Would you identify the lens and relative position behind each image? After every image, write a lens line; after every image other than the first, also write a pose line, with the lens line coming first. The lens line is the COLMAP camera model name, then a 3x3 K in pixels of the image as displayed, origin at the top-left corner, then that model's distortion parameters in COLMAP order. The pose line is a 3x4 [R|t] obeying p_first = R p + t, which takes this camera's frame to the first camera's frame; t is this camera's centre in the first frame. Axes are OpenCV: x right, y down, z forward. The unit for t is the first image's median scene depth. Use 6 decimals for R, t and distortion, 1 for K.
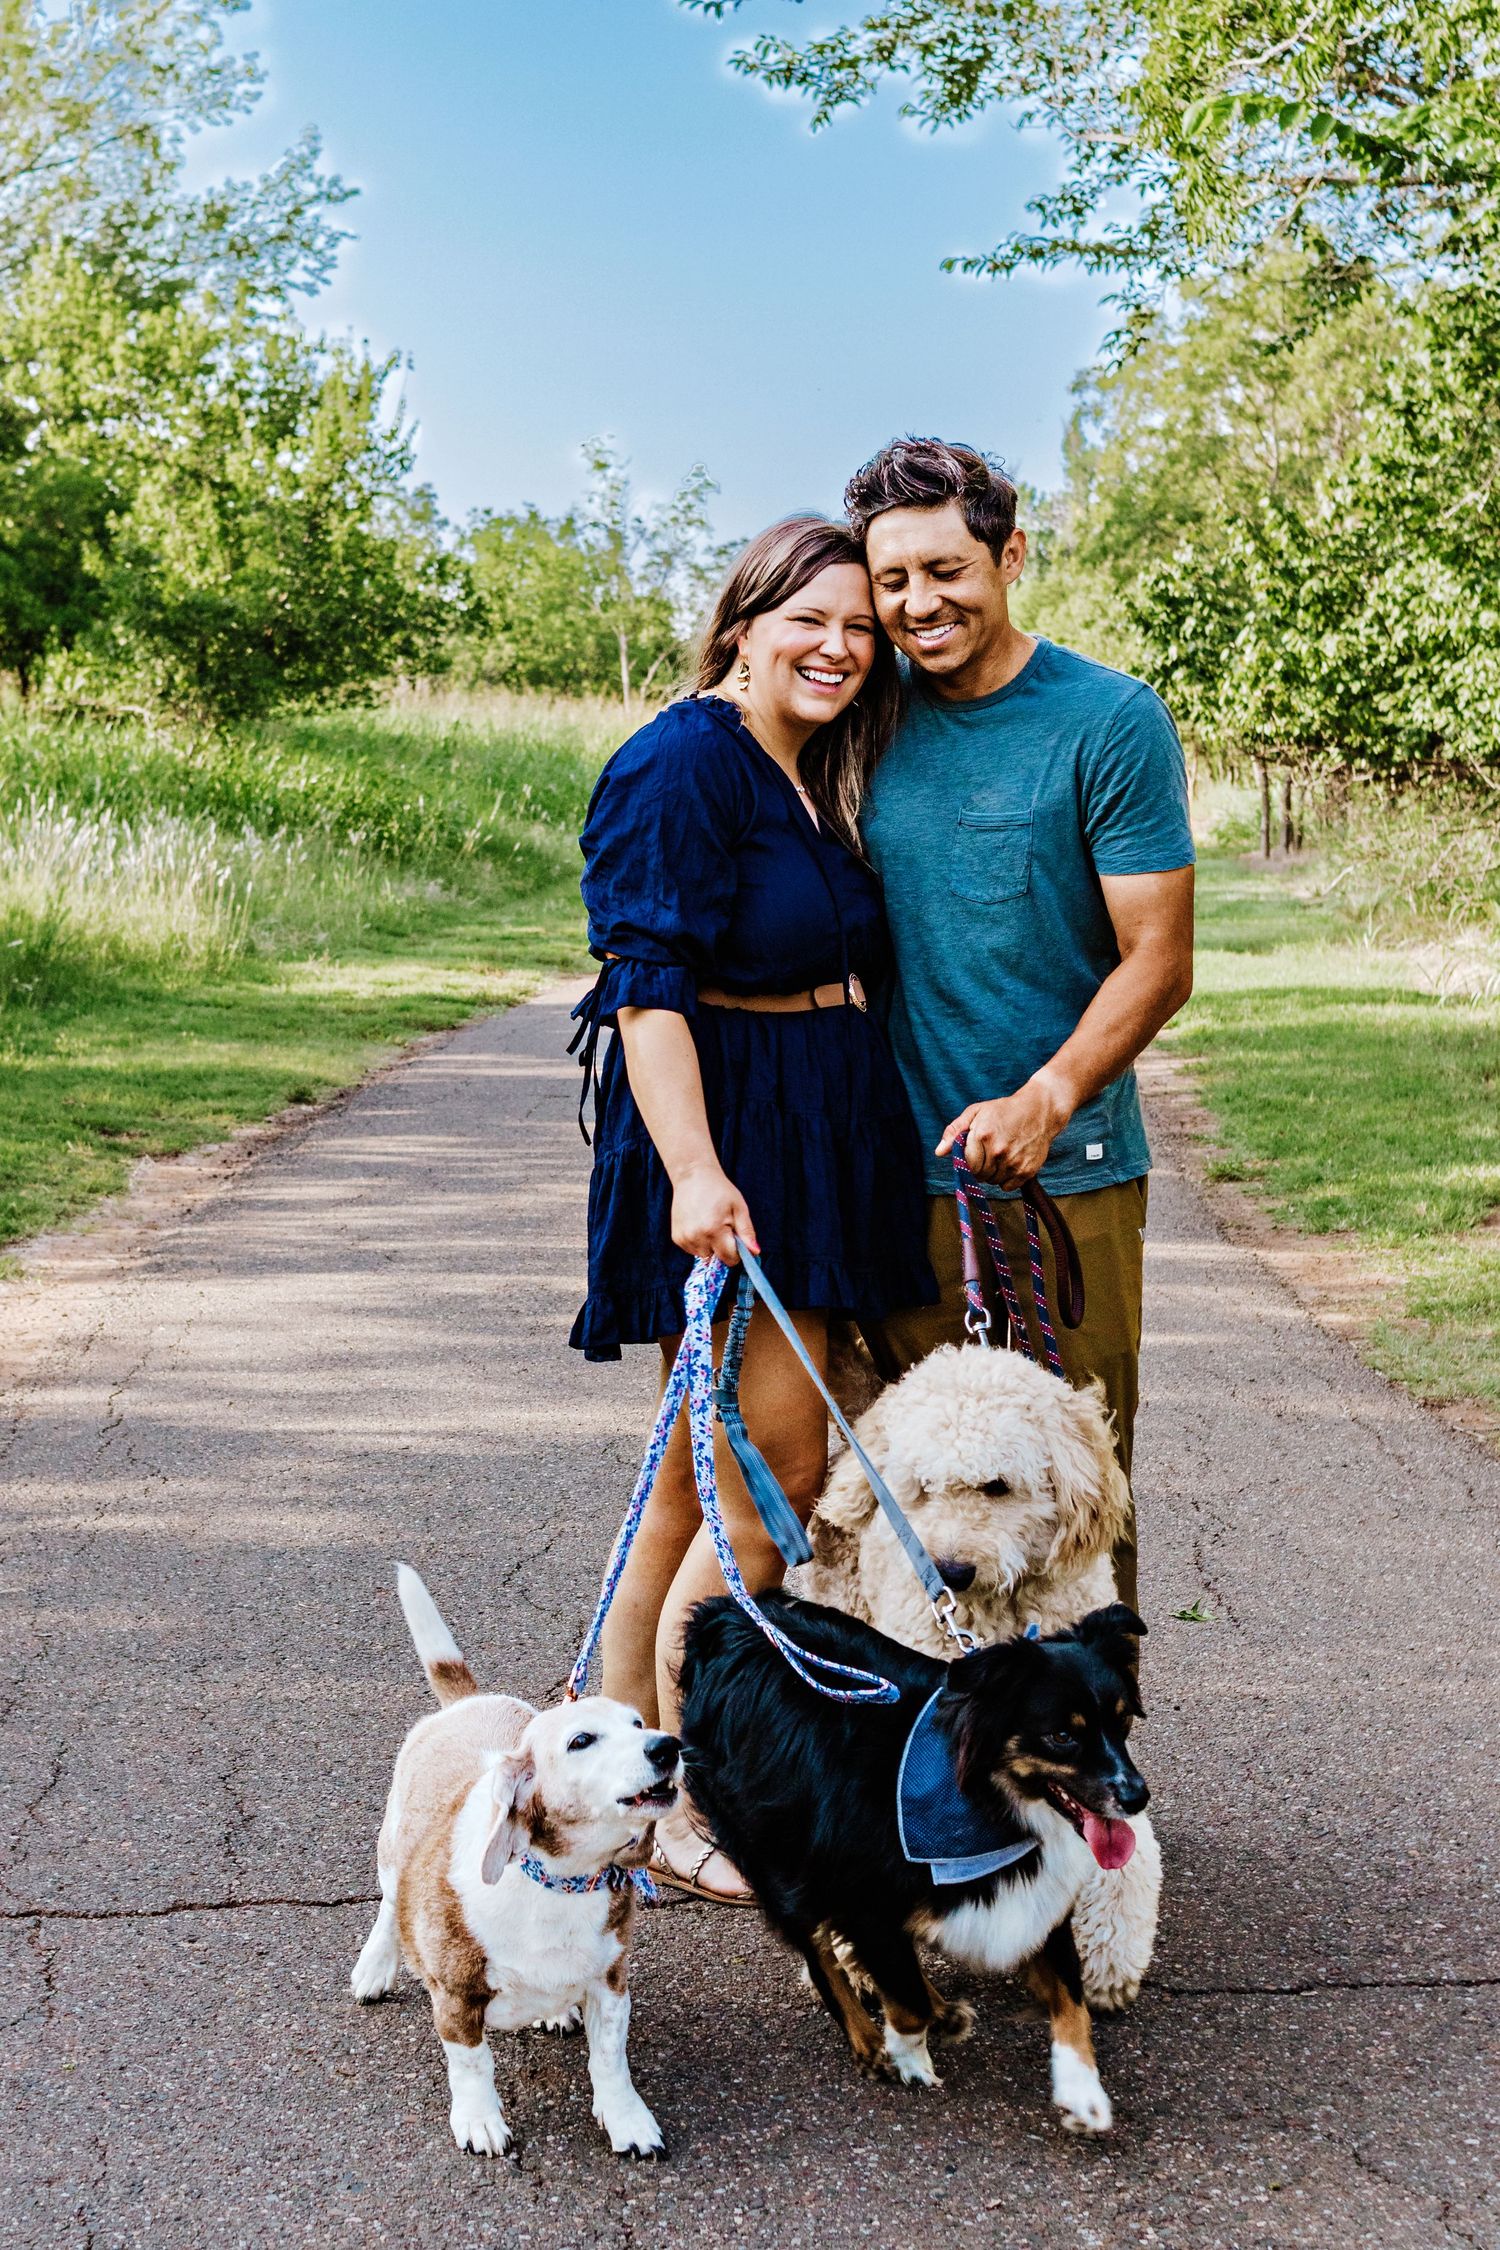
lens RADIAL K [[3928.3, 0, 785.2], [0, 3928.3, 1133.7], [0, 0, 1]] dist [0.055661, -0.087929]
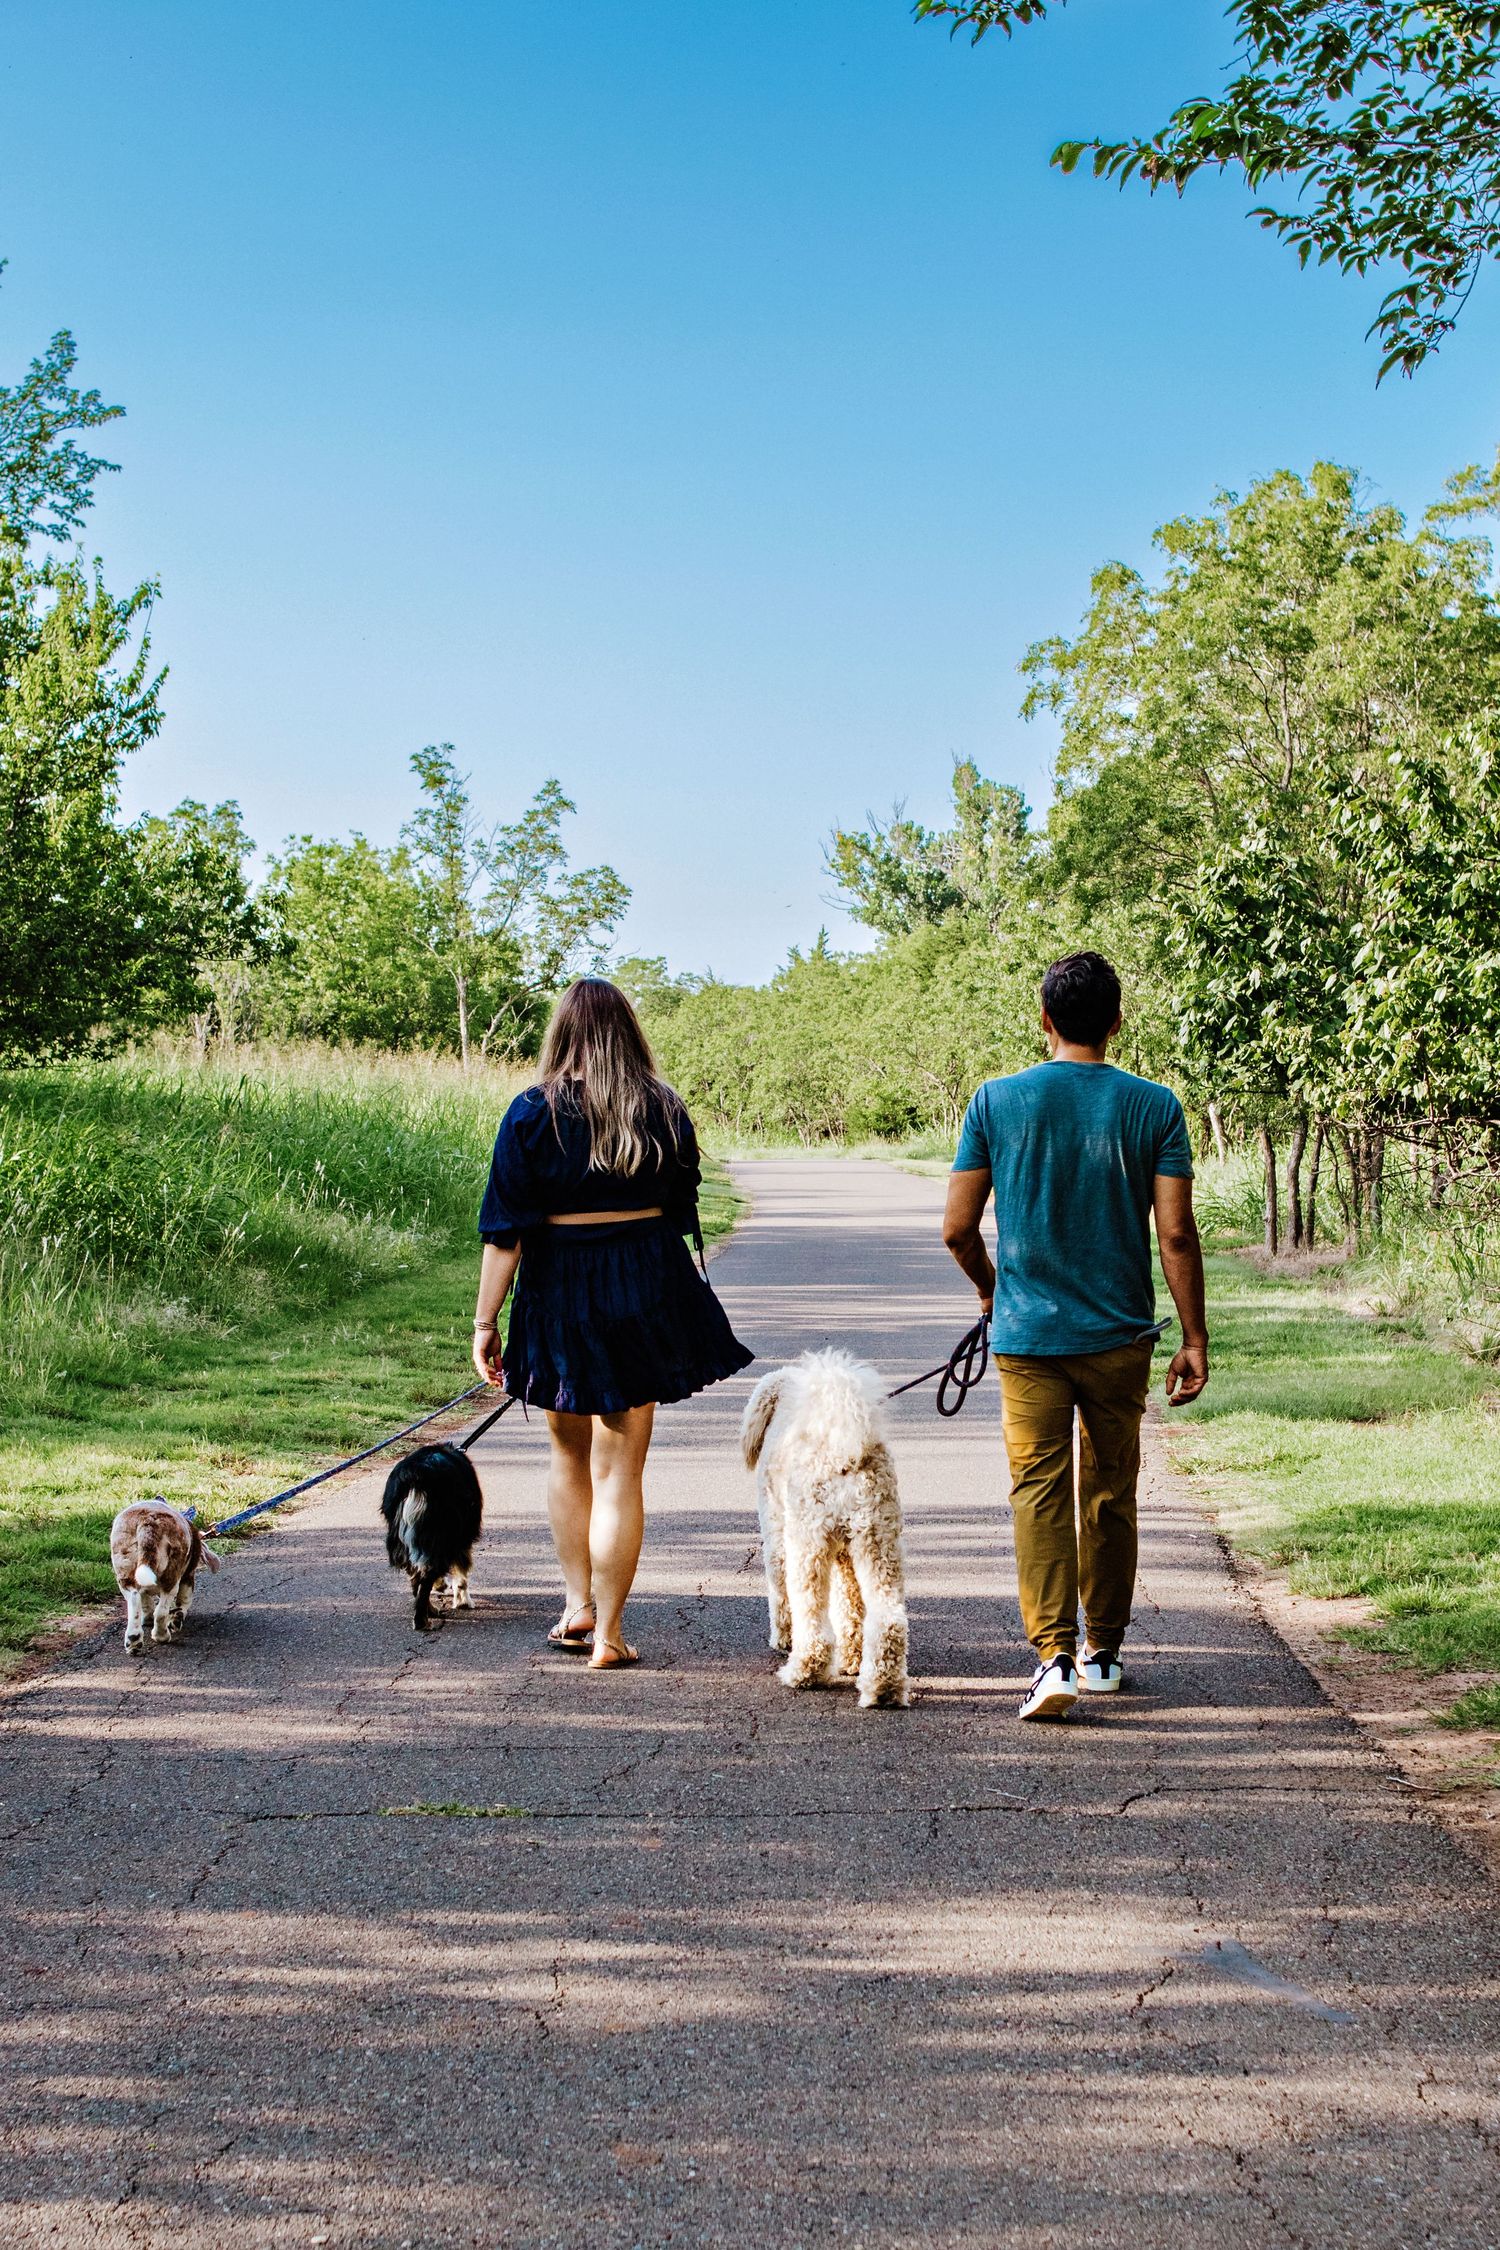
lens RADIAL K [[3928.3, 0, 785.2], [0, 3928.3, 1133.7], [0, 0, 1]] dist [0.055661, -0.087929]
pose [[0.999257, 0.003522, 0.038368, -0.005510], [0.000006, 0.995799, -0.091561, -0.023235], [-0.038529, 0.091493, 0.995060, 0.228298]]
